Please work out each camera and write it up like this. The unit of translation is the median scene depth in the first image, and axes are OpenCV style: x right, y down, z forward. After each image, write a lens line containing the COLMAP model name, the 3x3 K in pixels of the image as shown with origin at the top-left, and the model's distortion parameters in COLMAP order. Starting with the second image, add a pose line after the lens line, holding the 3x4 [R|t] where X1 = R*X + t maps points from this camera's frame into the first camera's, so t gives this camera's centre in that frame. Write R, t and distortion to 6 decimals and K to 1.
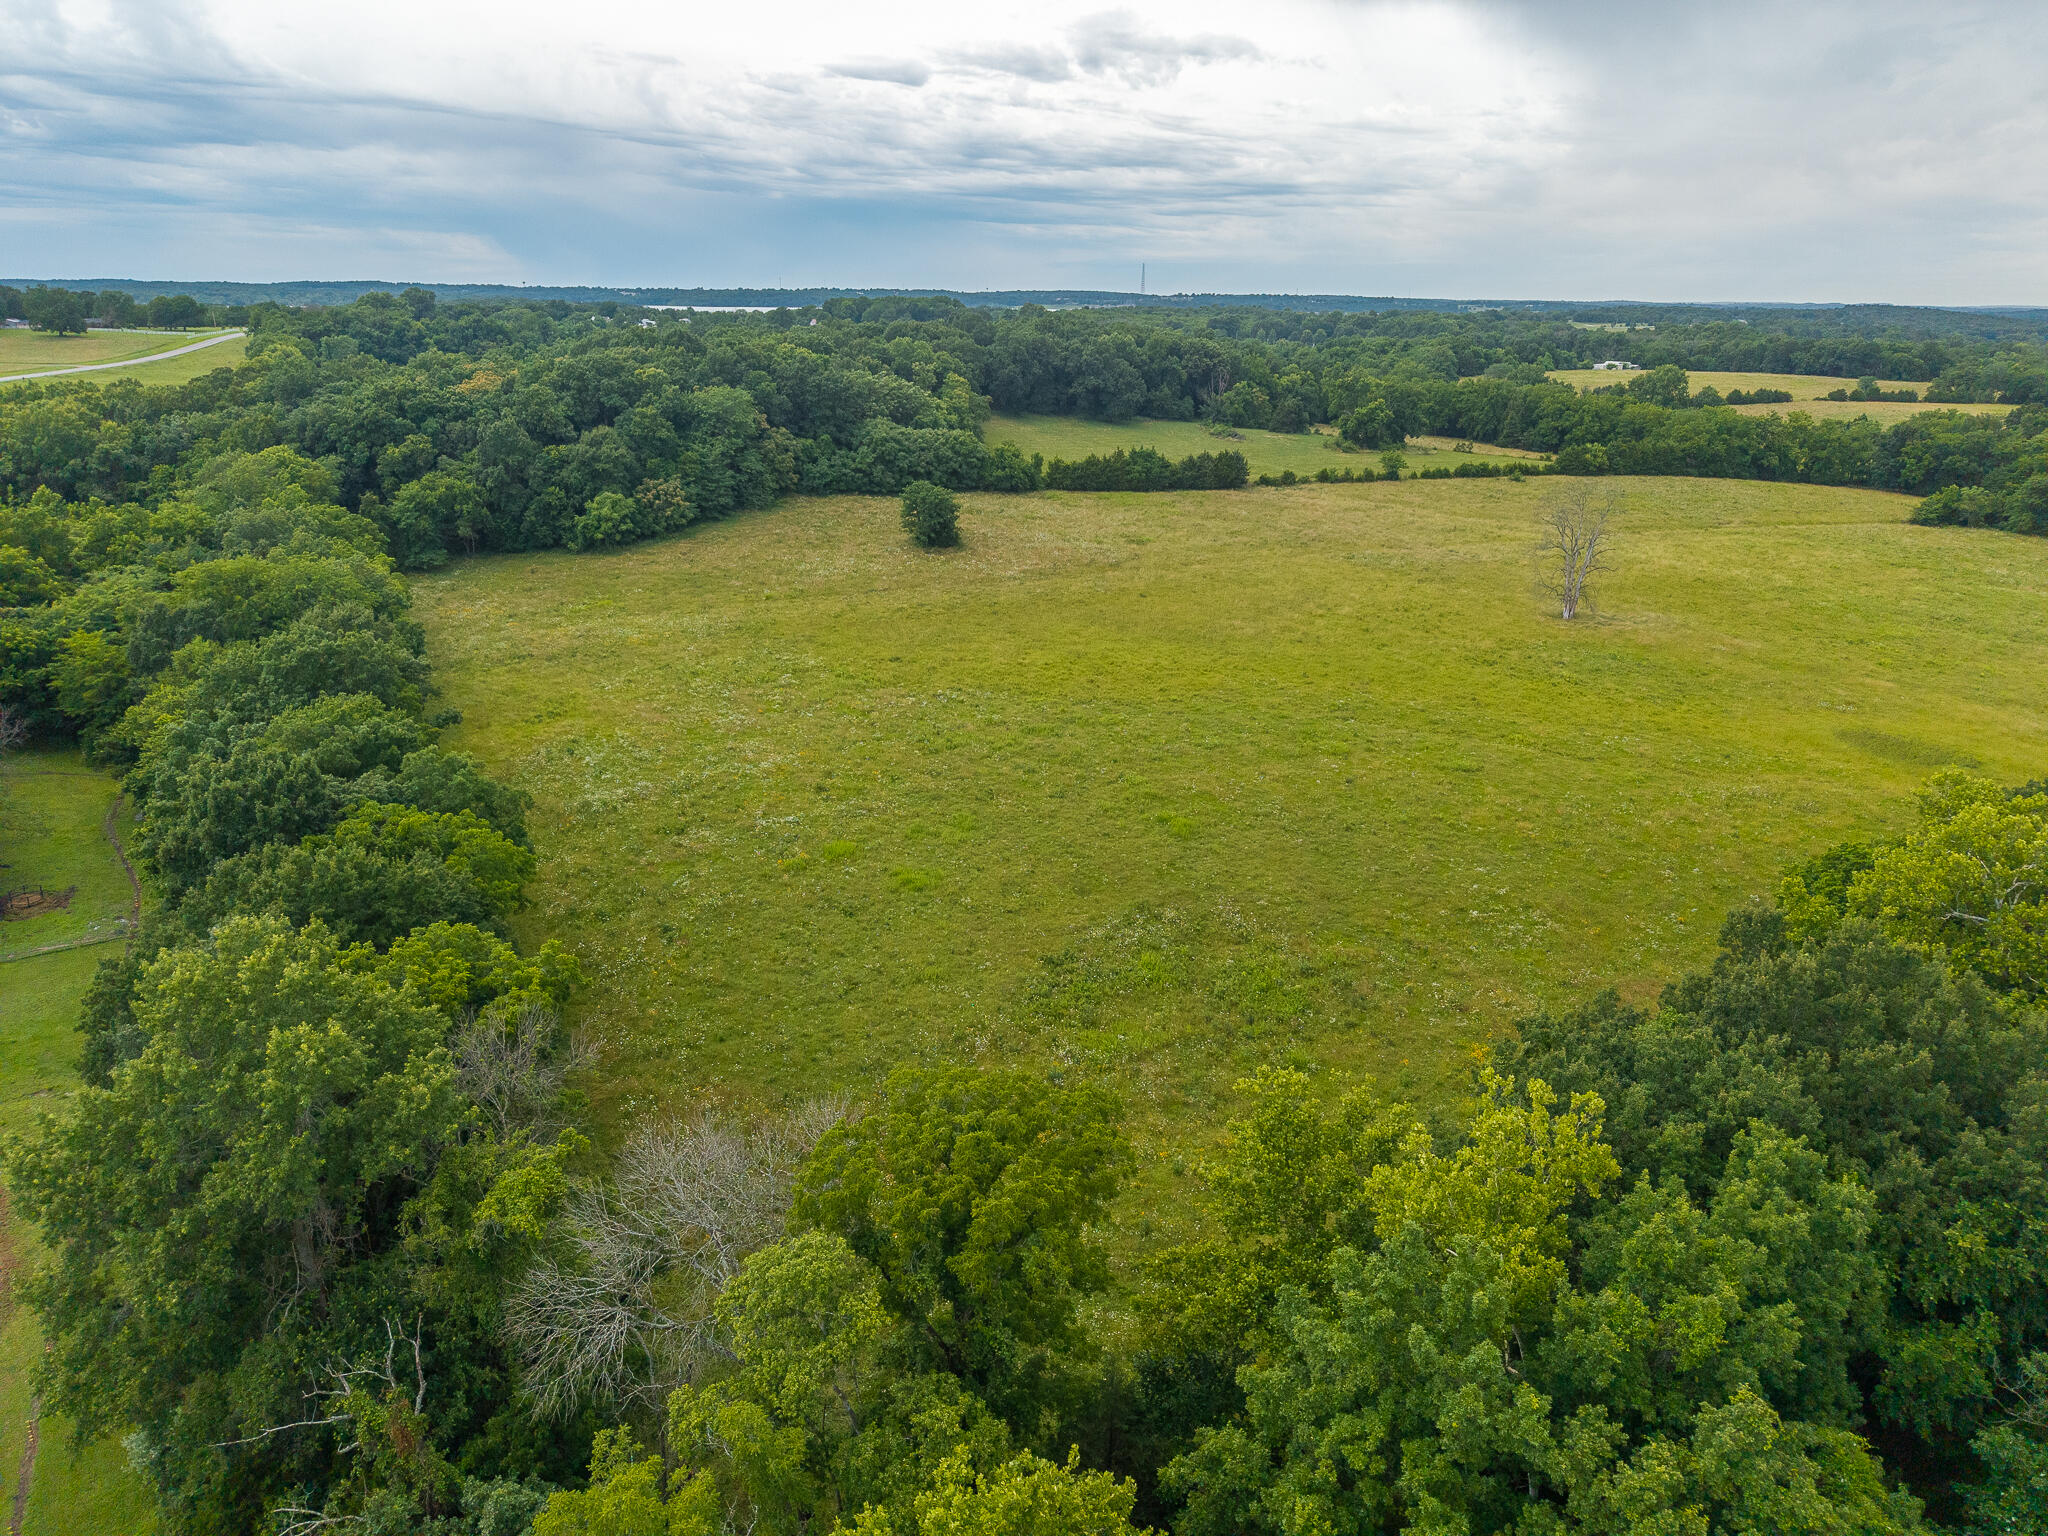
lens RADIAL K [[1435.5, 0, 1017.3], [0, 1435.5, 757.6], [0, 0, 1]] dist [0.009760, -0.003418]
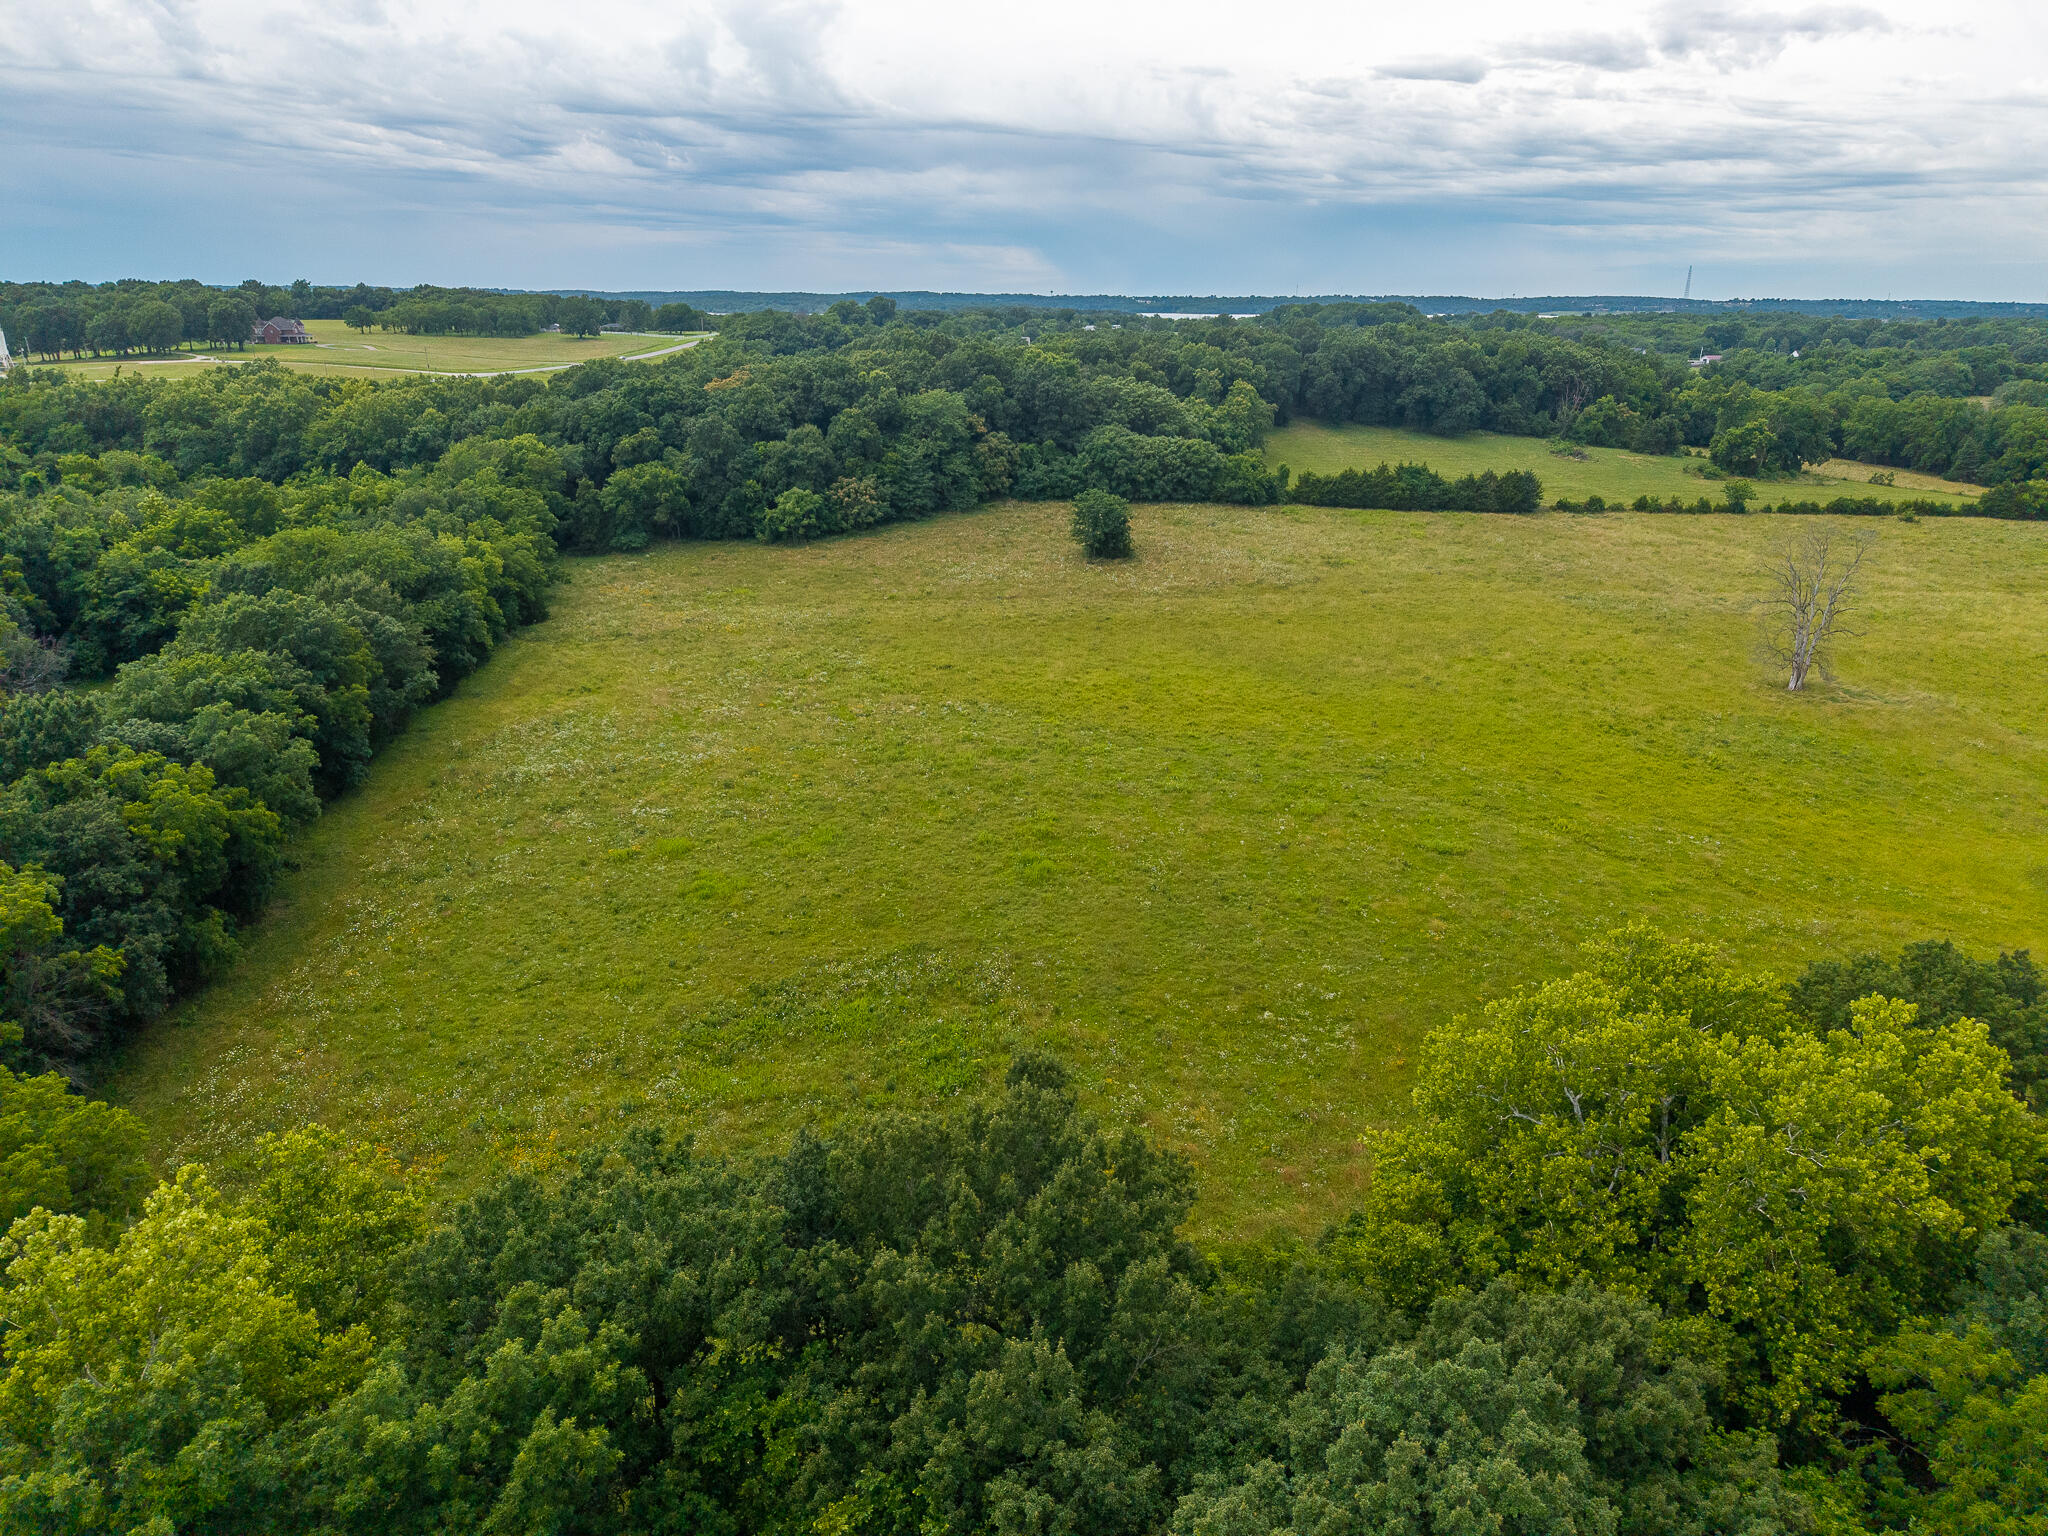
lens RADIAL K [[1415.6, 0, 1005.2], [0, 1415.6, 771.7], [0, 0, 1]] dist [0.023477, -0.016866]
pose [[0.934563, 0.109917, -0.338393, 0.129868], [-0.107386, 0.993871, 0.026254, -0.012267], [0.339205, 0.011802, 0.940639, 0.044403]]
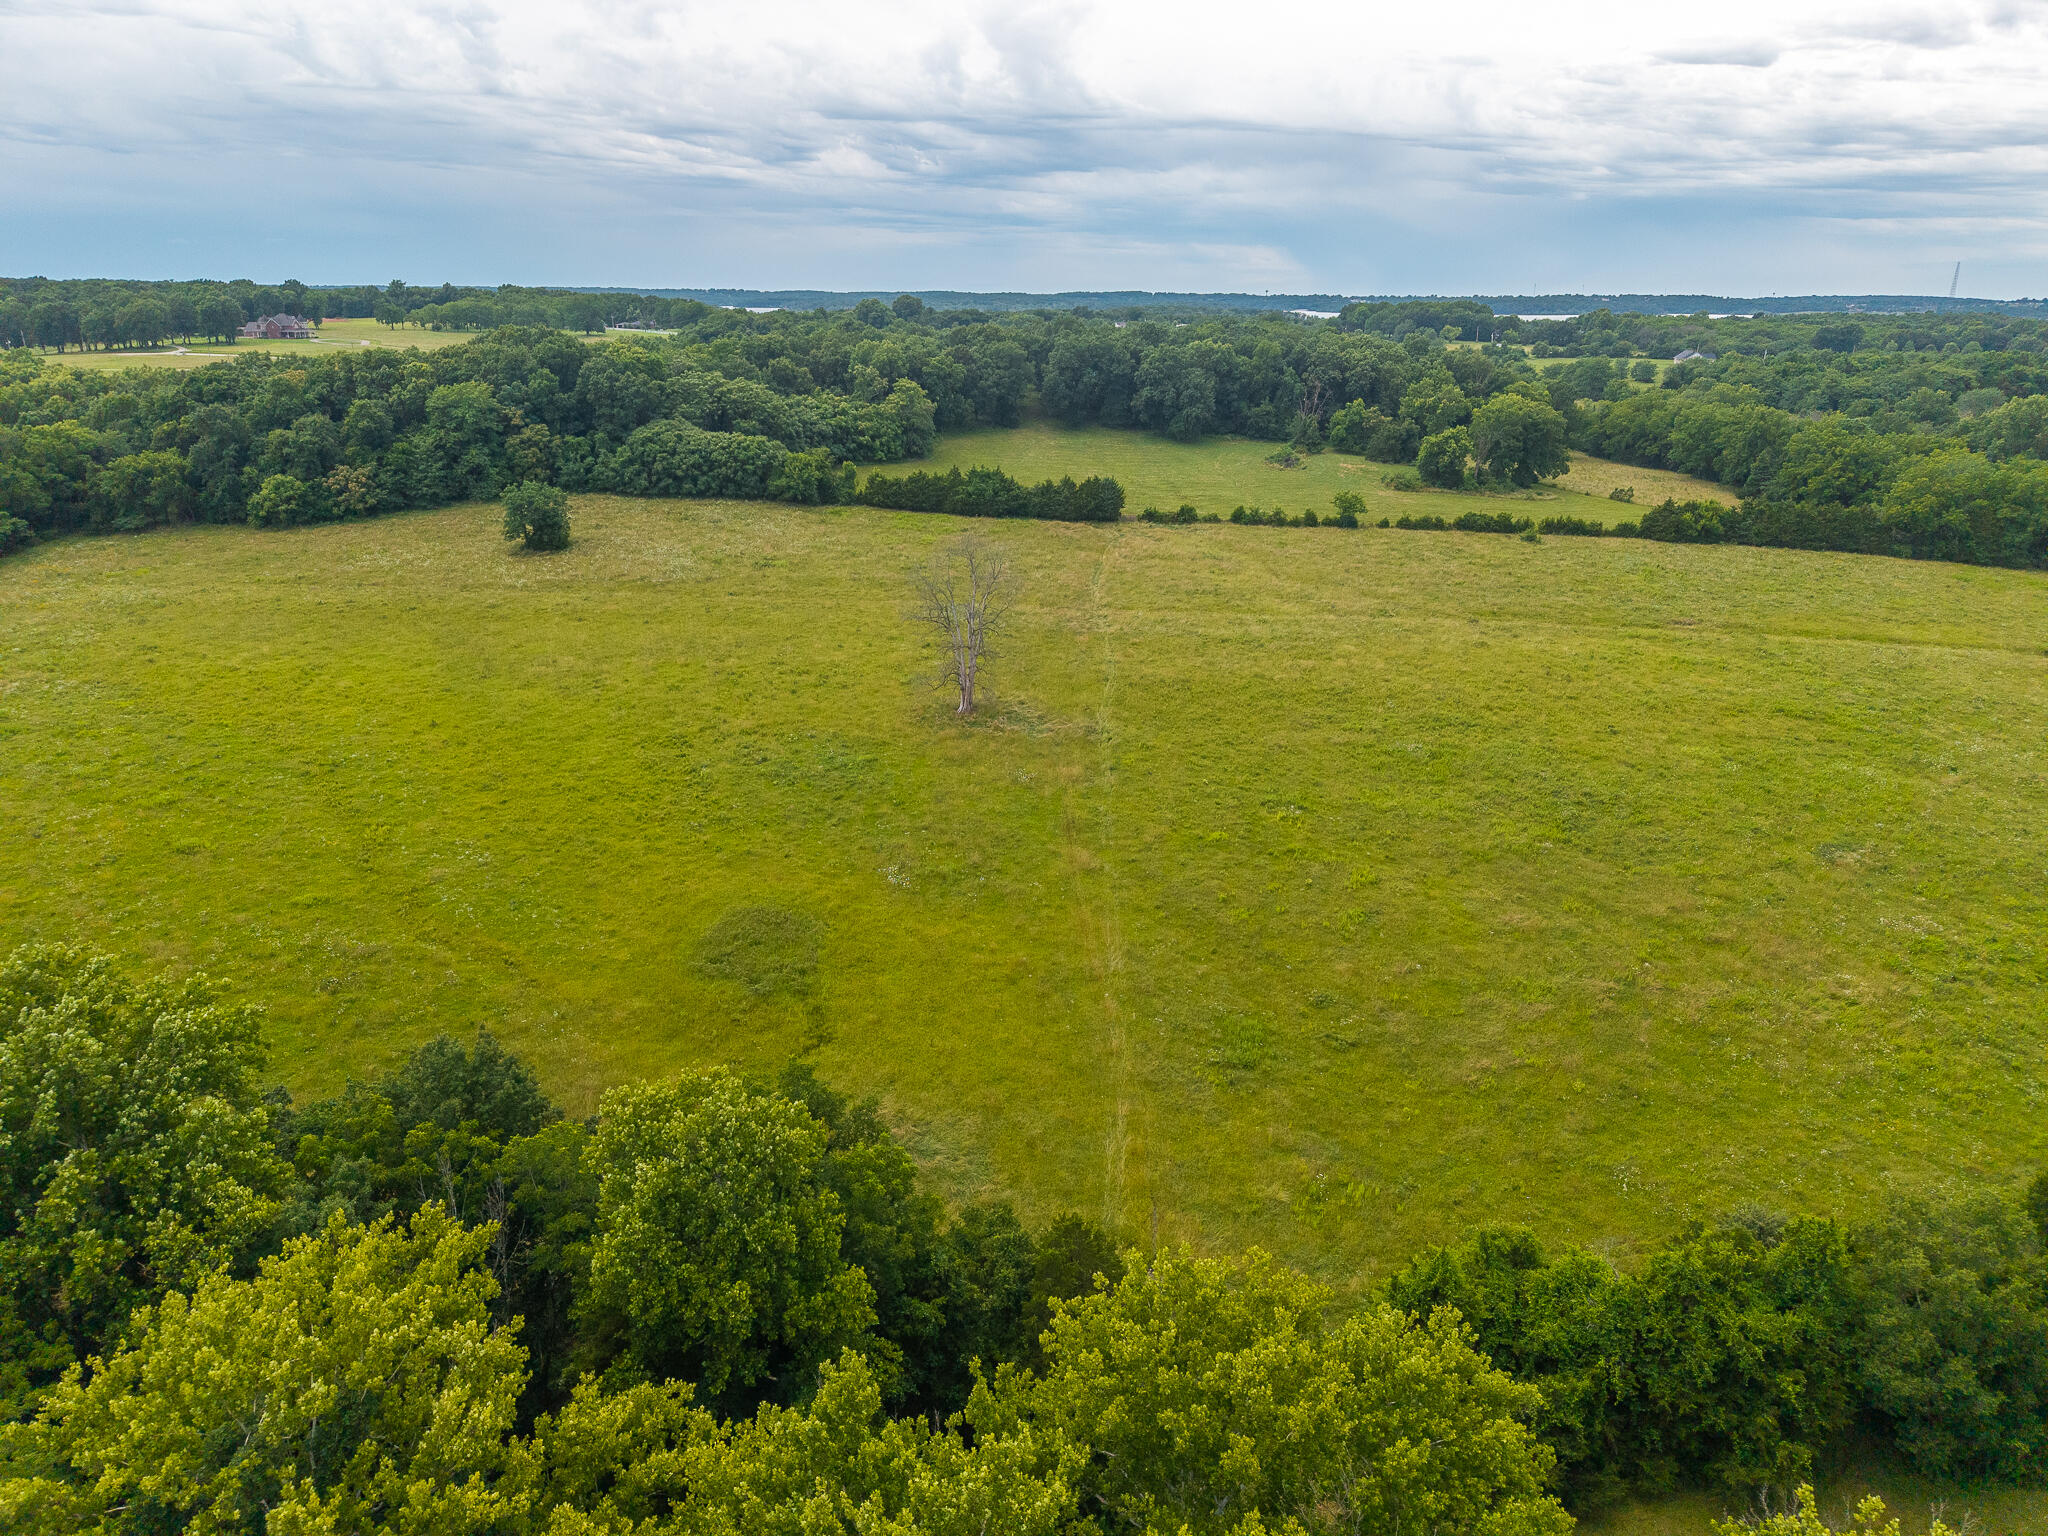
lens RADIAL K [[1426.4, 0, 1024.0], [0, 1426.4, 768.0], [0, 0, 1]] dist [0.028077, -0.020359]
pose [[0.860628, 0.156302, -0.484653, 0.420168], [-0.155409, 0.986943, 0.042324, -0.056147], [0.484940, 0.038894, 0.873682, 0.191147]]
